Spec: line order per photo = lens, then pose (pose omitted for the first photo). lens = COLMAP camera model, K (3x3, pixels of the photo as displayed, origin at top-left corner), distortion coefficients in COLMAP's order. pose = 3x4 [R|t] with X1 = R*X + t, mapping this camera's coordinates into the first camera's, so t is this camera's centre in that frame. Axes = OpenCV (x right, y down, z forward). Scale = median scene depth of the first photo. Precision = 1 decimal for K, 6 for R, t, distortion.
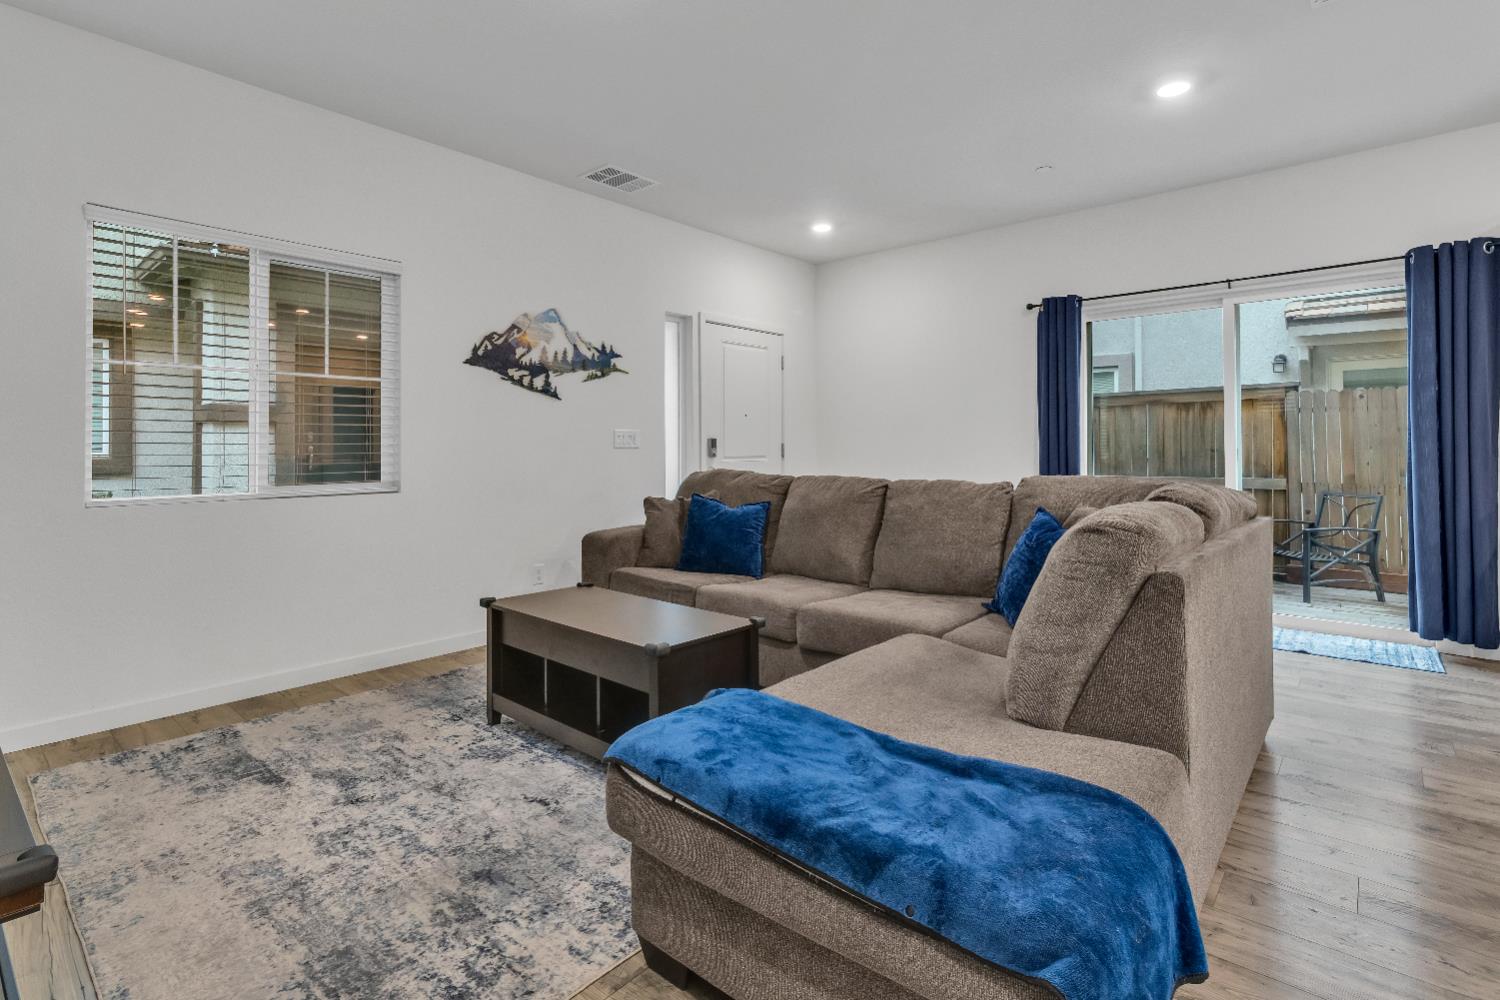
lens RADIAL K [[719.0, 0, 765.3], [0, 719.0, 441.3], [0, 0, 1]] dist [0.006351, -0.000423]
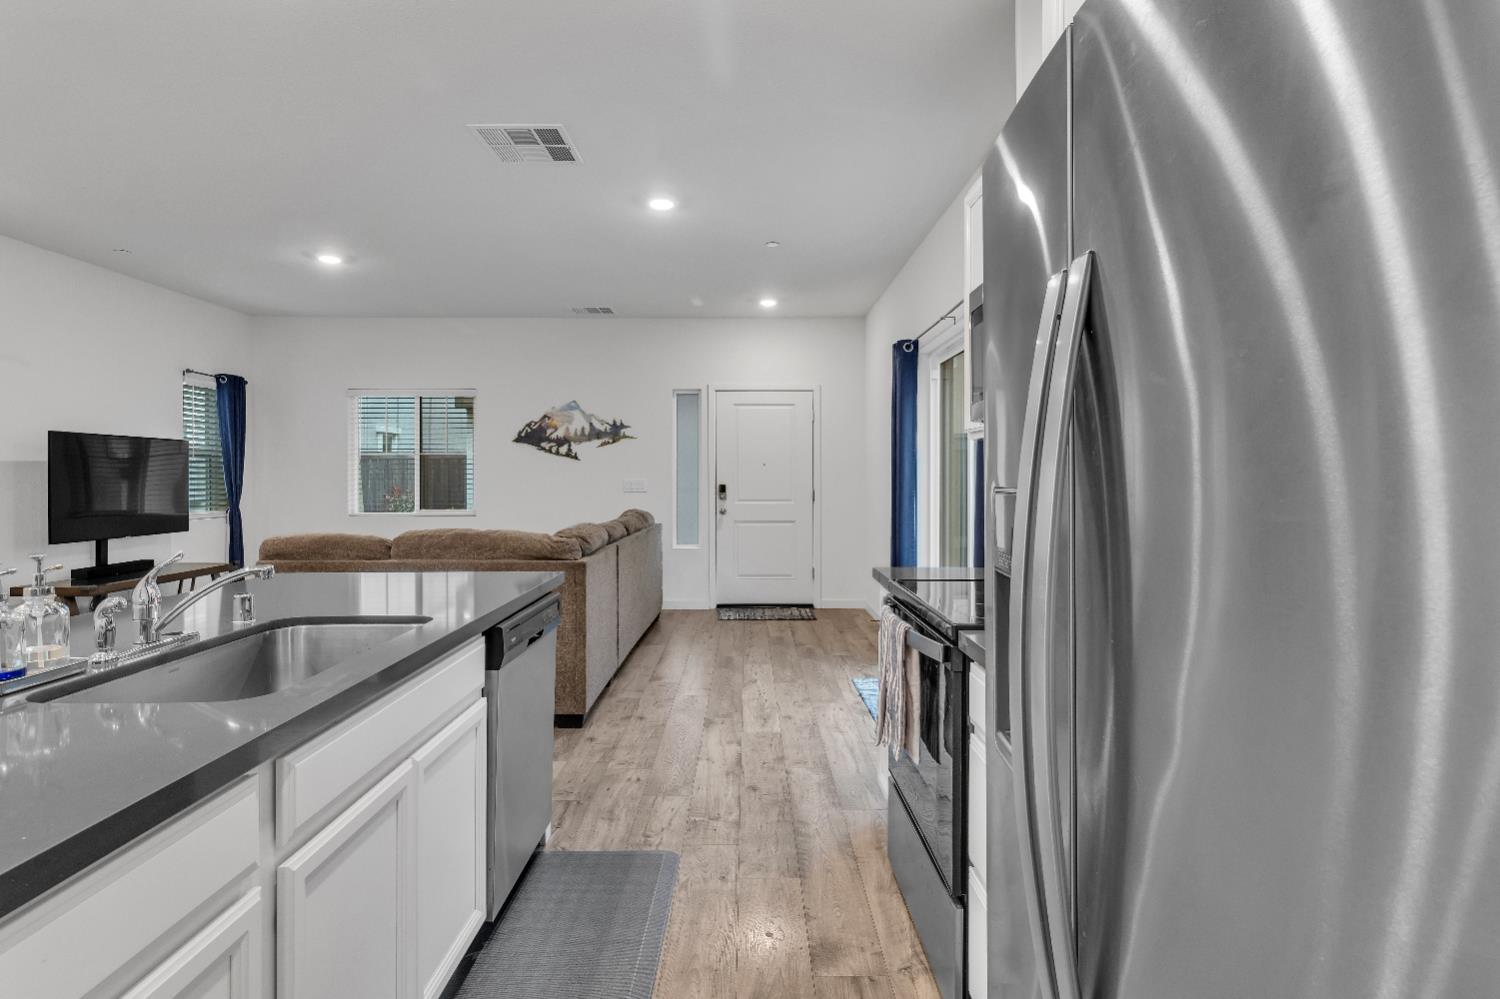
lens RADIAL K [[822.7, 0, 757.3], [0, 822.7, 462.7], [0, 0, 1]] dist [0.008150, -0.003065]
pose [[0.642476, -0.008169, -0.766262, 1.406216], [0.001410, 0.999954, -0.009478, -0.038491], [0.766304, 0.005009, 0.642458, 0.186079]]
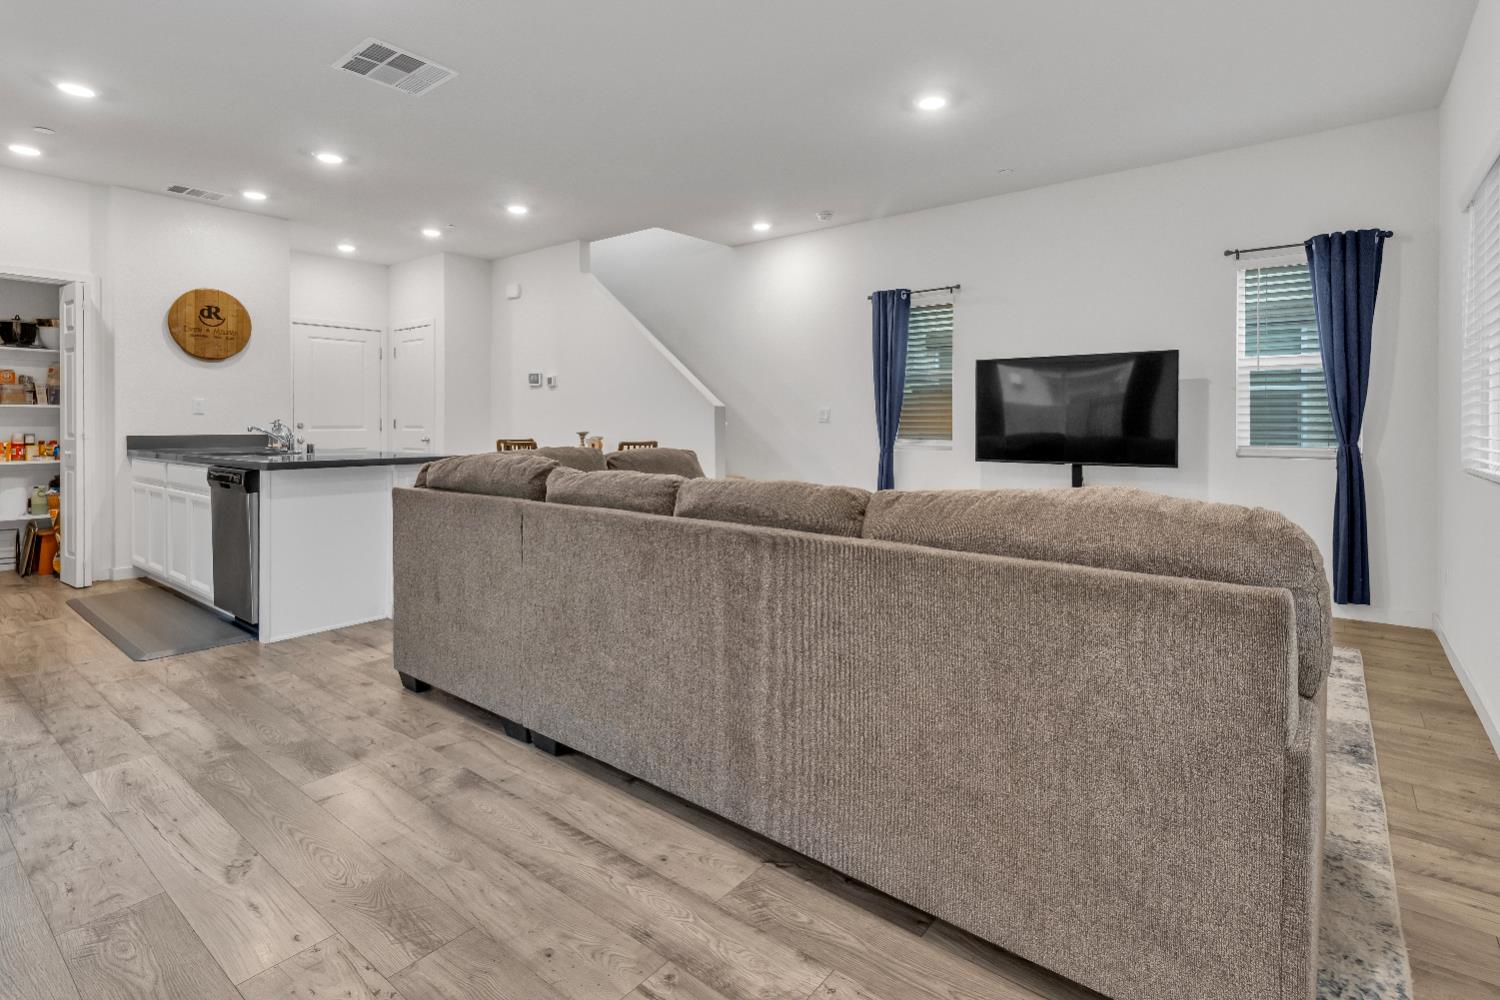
lens RADIAL K [[702.7, 0, 733.4], [0, 702.7, 434.2], [0, 0, 1]] dist [0.002234, -0.001543]
pose [[-0.999745, 0.006424, -0.021655, 0.156282], [0.006197, 0.999925, 0.010521, 0.013315], [0.021721, 0.010384, -0.999710, 1.408417]]
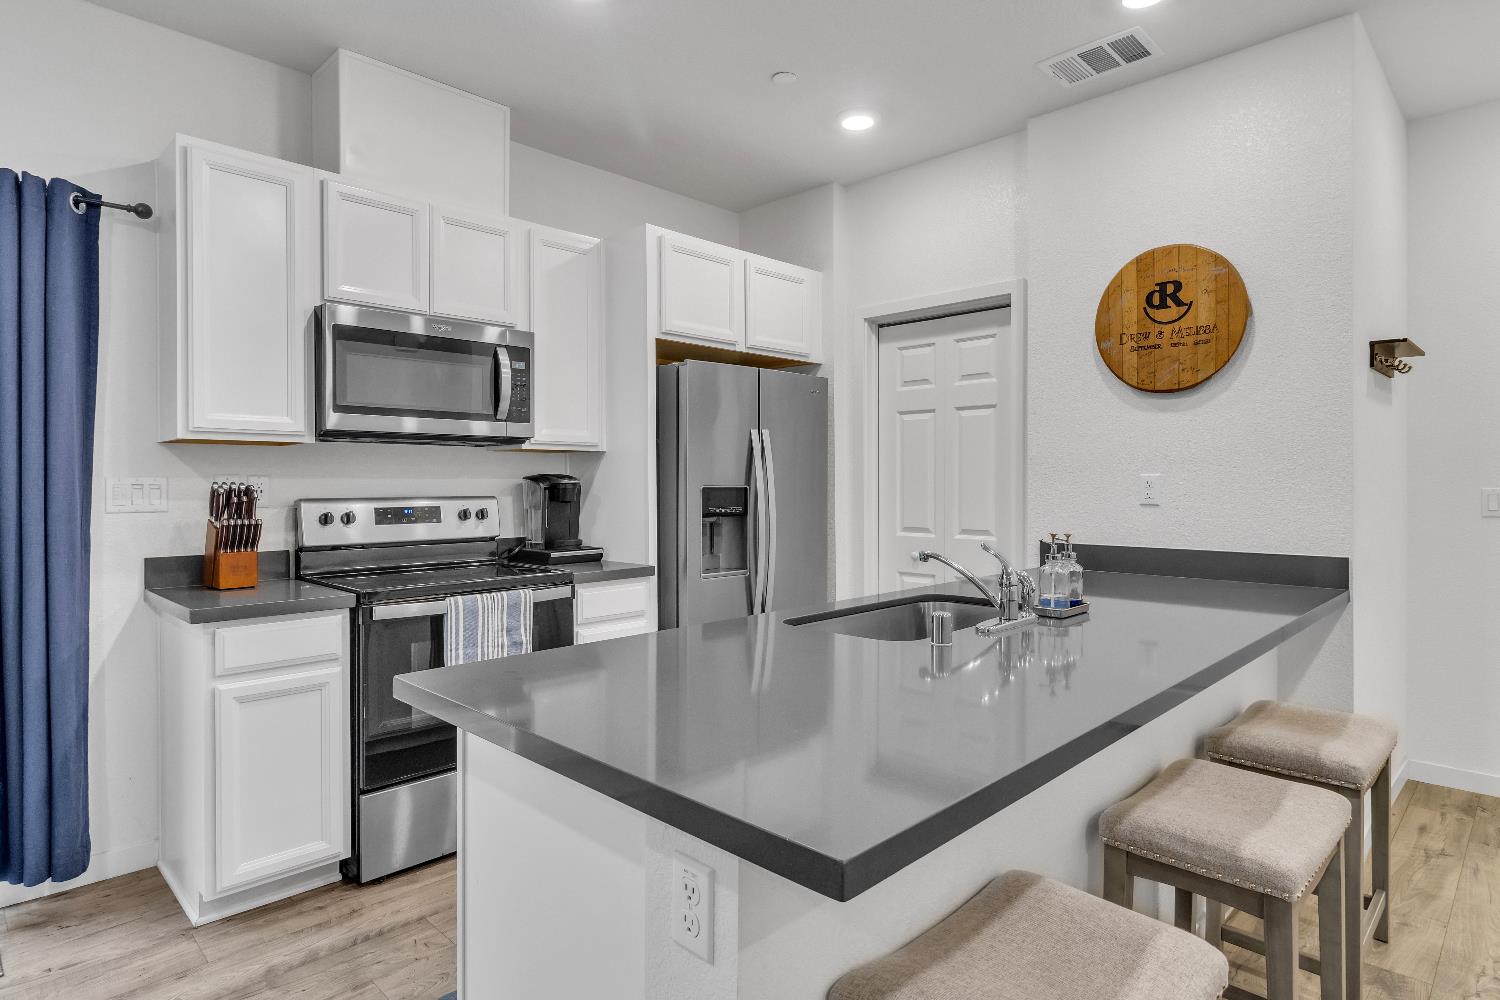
lens RADIAL K [[822.7, 0, 761.9], [0, 822.7, 492.7], [0, 0, 1]] dist [0.008150, -0.003065]
pose [[0.089242, -0.001370, 0.996009, 0.337339], [-0.006337, 0.999978, 0.001943, -0.029142], [-0.995990, -0.006485, 0.089231, 0.341153]]
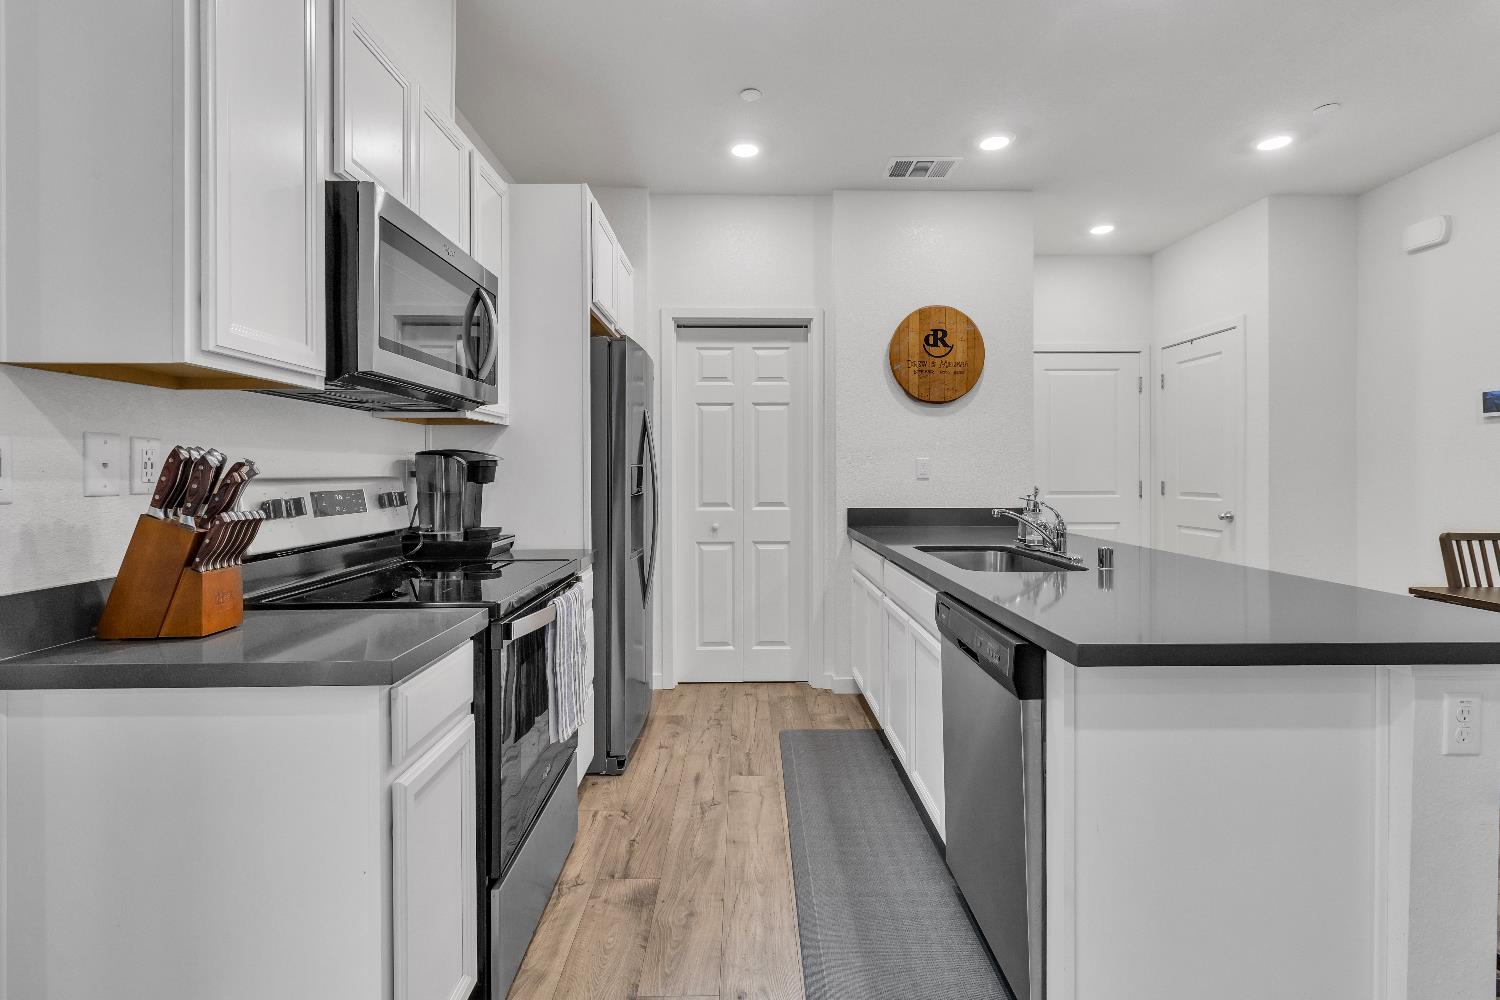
lens RADIAL K [[702.7, 0, 758.2], [0, 702.7, 475.0], [0, 0, 1]] dist [0.002234, -0.001543]
pose [[-0.652973, 0.008891, 0.757329, 0.556135], [0.004040, 0.999958, -0.008256, -0.016966], [-0.757371, -0.002331, -0.652981, 0.854949]]
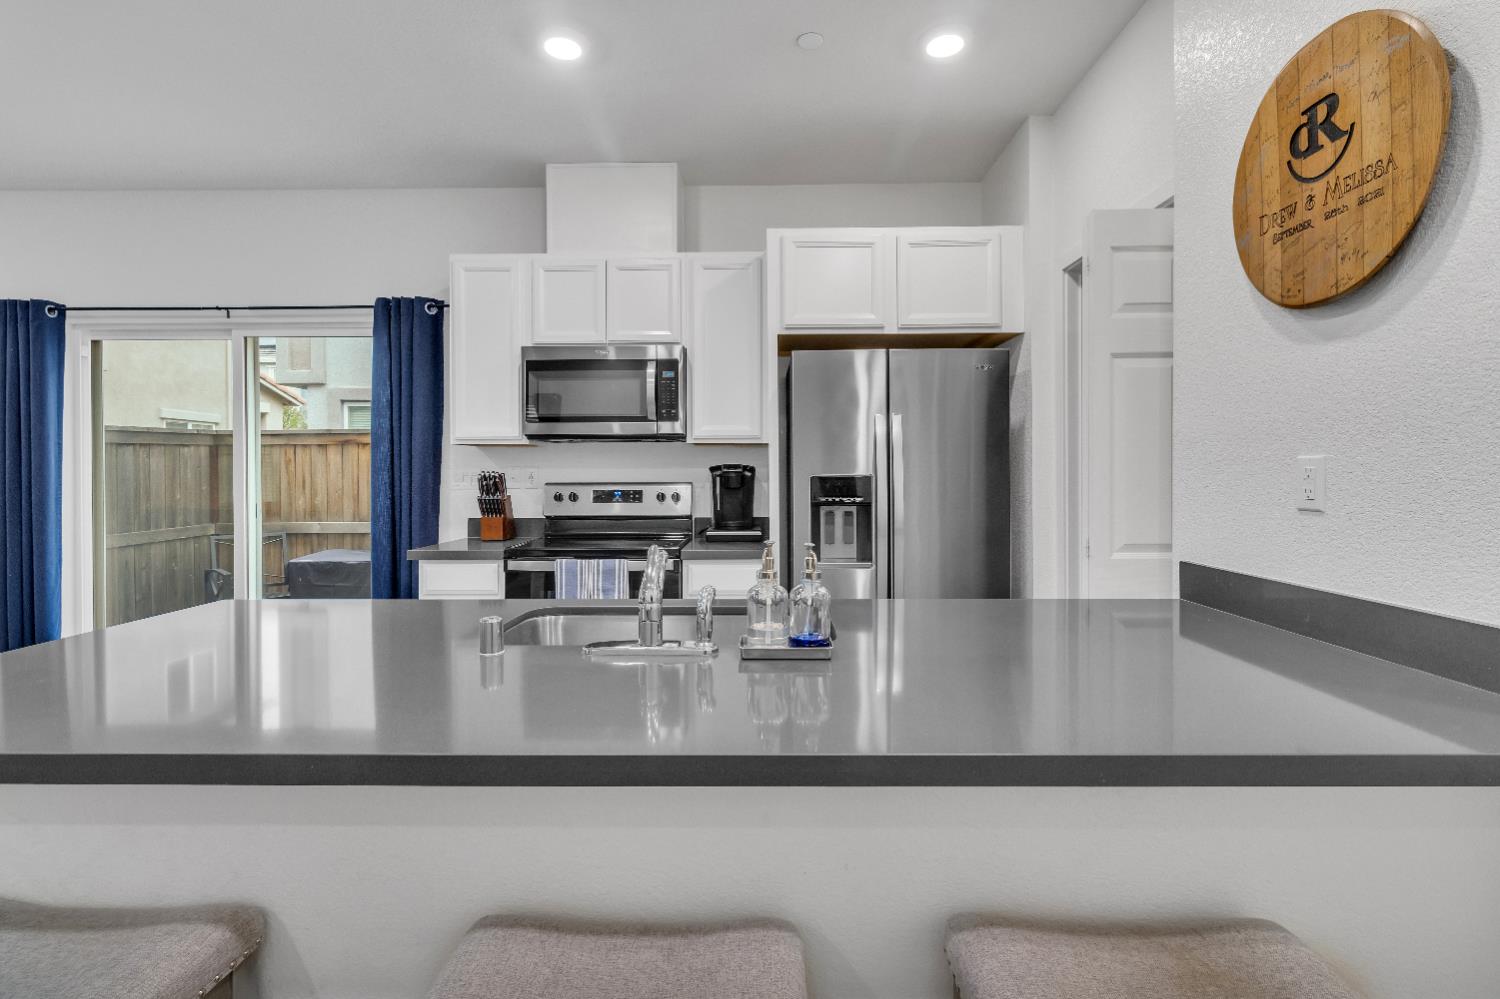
lens RADIAL K [[702.7, 0, 751.1], [0, 702.7, 481.2], [0, 0, 1]] dist [0.002234, -0.001543]
pose [[0.787653, 0.002268, 0.616115, 0.684652], [-0.011347, 0.999877, 0.010825, -0.034670], [-0.616014, -0.015518, 0.787582, -0.064817]]
